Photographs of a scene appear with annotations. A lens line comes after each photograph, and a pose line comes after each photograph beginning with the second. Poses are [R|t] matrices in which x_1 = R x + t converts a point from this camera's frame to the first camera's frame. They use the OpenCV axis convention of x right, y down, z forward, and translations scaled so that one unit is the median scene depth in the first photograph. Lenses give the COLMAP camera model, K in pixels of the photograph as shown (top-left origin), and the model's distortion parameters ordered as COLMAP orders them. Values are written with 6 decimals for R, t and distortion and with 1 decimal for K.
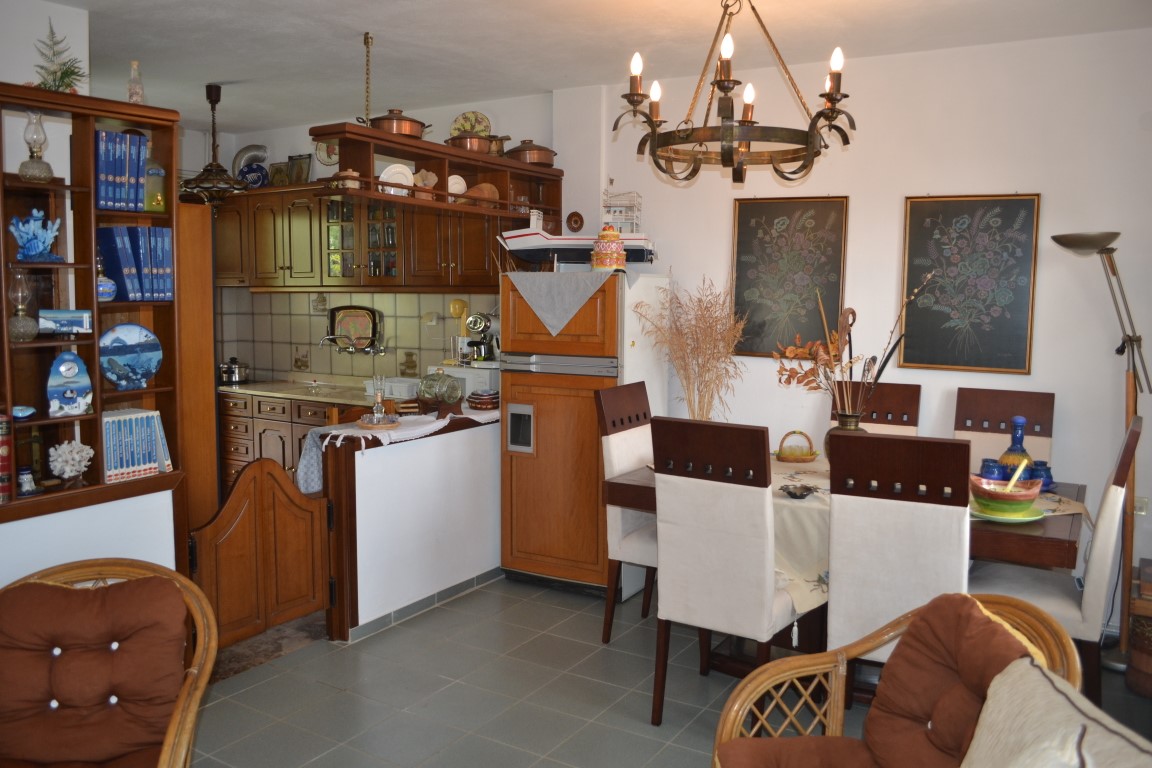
lens RADIAL K [[921.0, 0, 574.9], [0, 921.0, 385.2], [0, 0, 1]] dist [-0.077246, -0.003404]
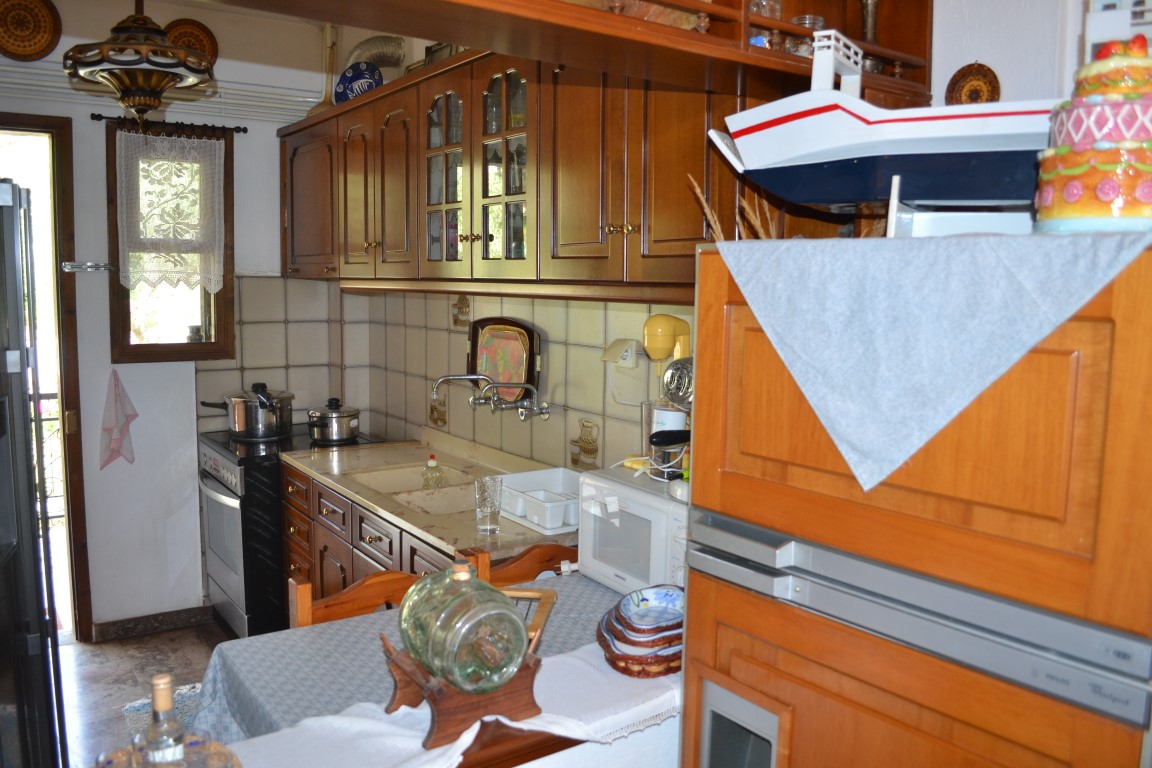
lens RADIAL K [[921.0, 0, 578.3], [0, 921.0, 381.0], [0, 0, 1]] dist [-0.077246, -0.003404]
pose [[0.921080, 0.051114, -0.386003, -0.000259], [-0.049931, 0.998667, 0.013096, -0.075381], [0.386158, 0.007211, 0.922405, 0.675152]]
